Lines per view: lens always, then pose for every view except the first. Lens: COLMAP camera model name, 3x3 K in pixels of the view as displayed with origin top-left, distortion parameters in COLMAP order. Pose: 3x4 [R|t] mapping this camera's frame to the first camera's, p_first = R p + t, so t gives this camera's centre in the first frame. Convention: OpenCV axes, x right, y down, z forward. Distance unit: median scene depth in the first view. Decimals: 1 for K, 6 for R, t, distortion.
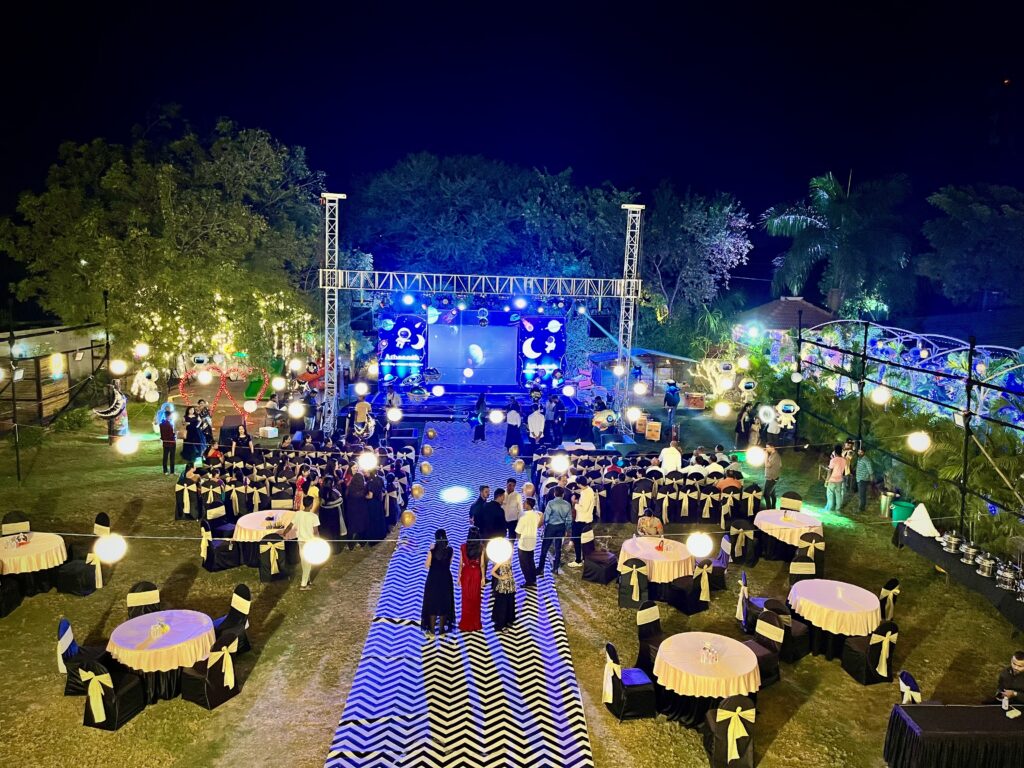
lens RADIAL K [[762.3, 0, 512.0], [0, 762.3, 384.0], [0, 0, 1]] dist [0.084540, -0.093102]
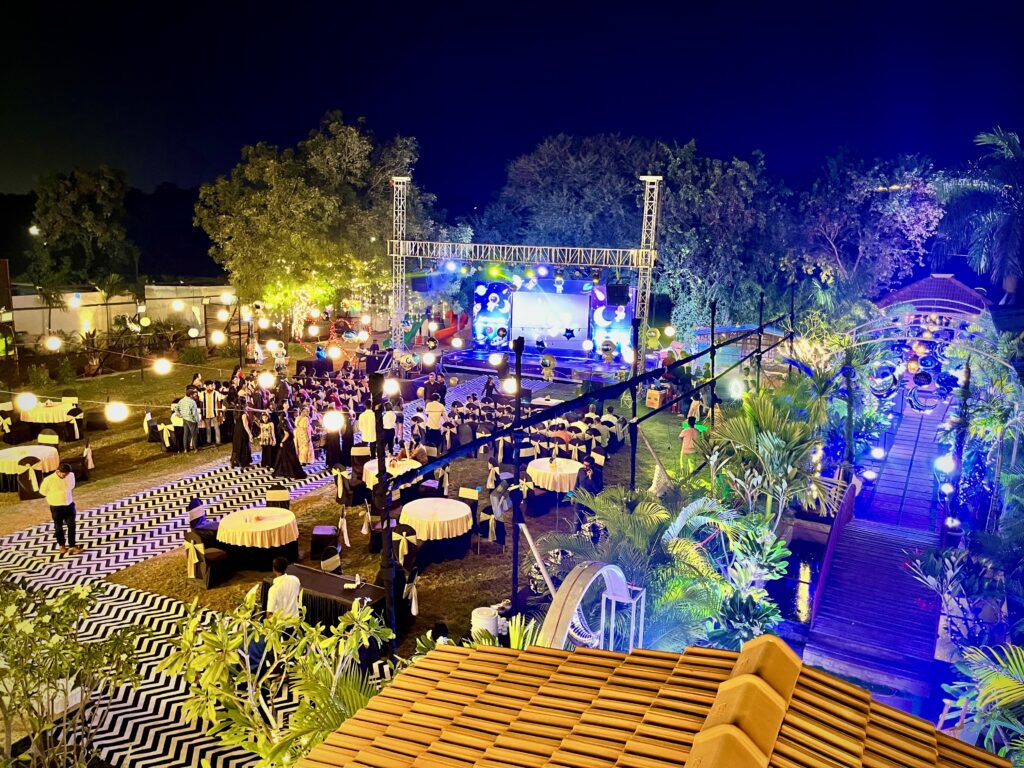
lens RADIAL K [[757.4, 0, 512.0], [0, 757.4, 384.0], [0, 0, 1]] dist [0.058715, -0.005672]
pose [[0.888128, 0.084933, -0.451680, 0.400313], [-0.073205, 0.996372, 0.043414, 0.009515], [0.453728, -0.005492, 0.891123, 0.009509]]
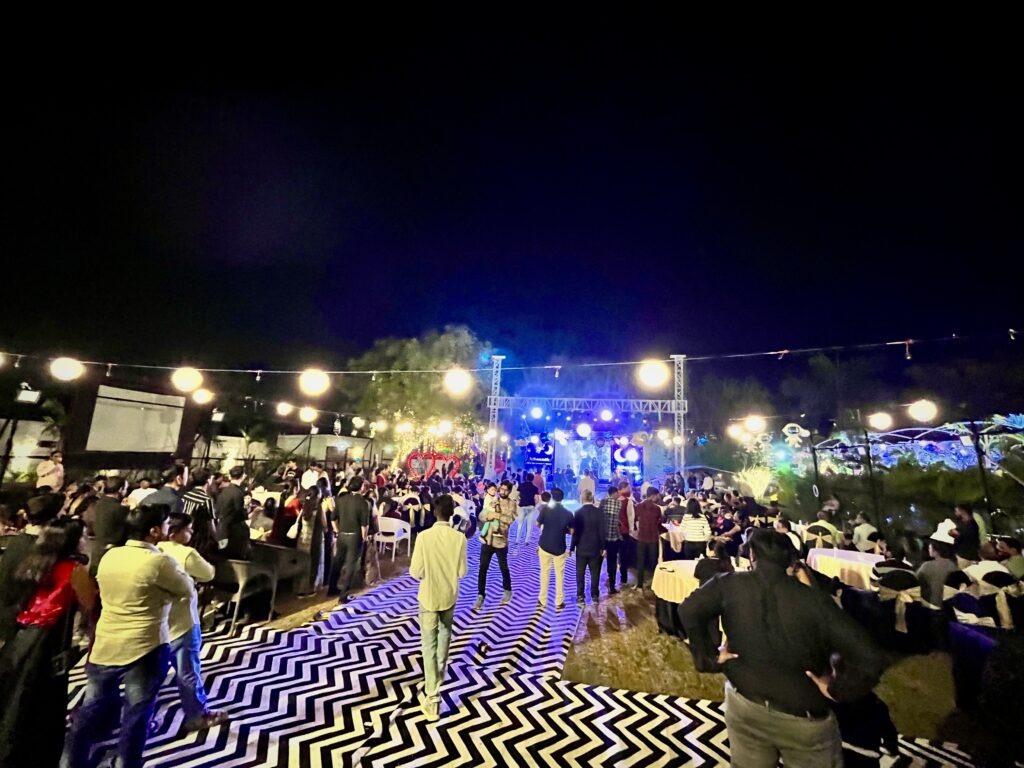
lens RADIAL K [[411.9, 0, 512.0], [0, 411.9, 384.0], [0, 0, 1]] dist [-0.001659, -0.000057]
pose [[0.959636, -0.032937, -0.279310, 0.054085], [-0.061337, 0.944703, -0.322140, 0.102073], [0.274475, 0.326269, 0.904551, 0.124799]]
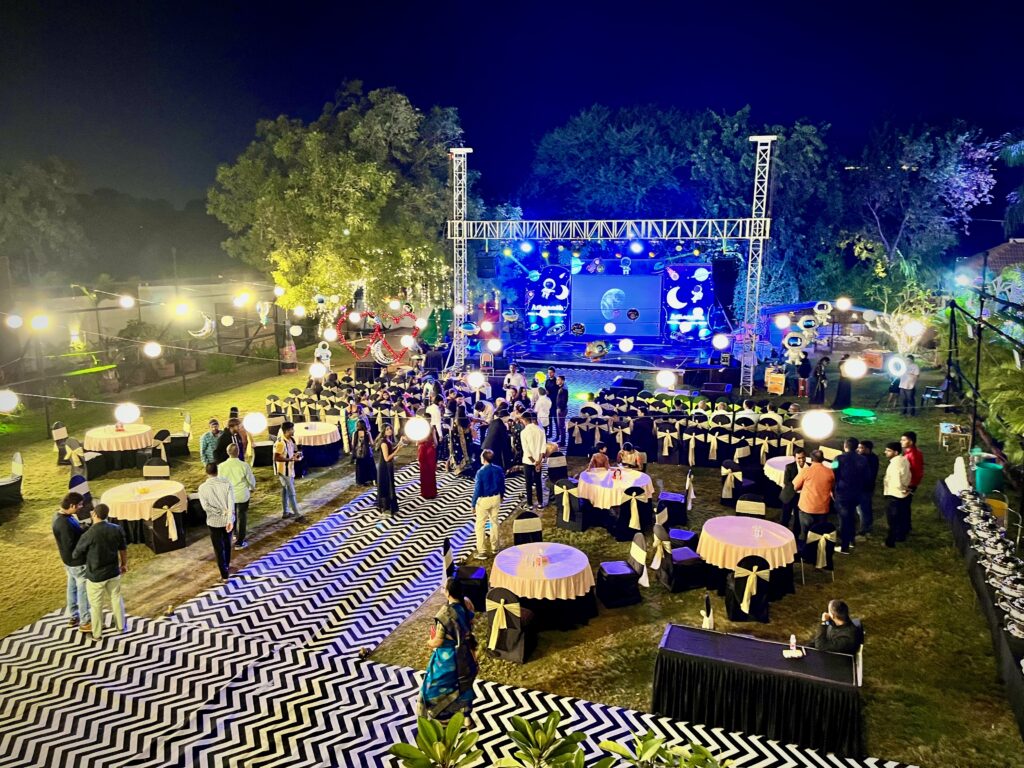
lens RADIAL K [[762.3, 0, 512.0], [0, 762.3, 384.0], [0, 0, 1]] dist [0.084540, -0.093102]
pose [[0.931804, 0.038109, -0.360955, 0.187771], [-0.024202, 0.998783, 0.042970, 0.025241], [0.362153, -0.031304, 0.931593, 0.019548]]
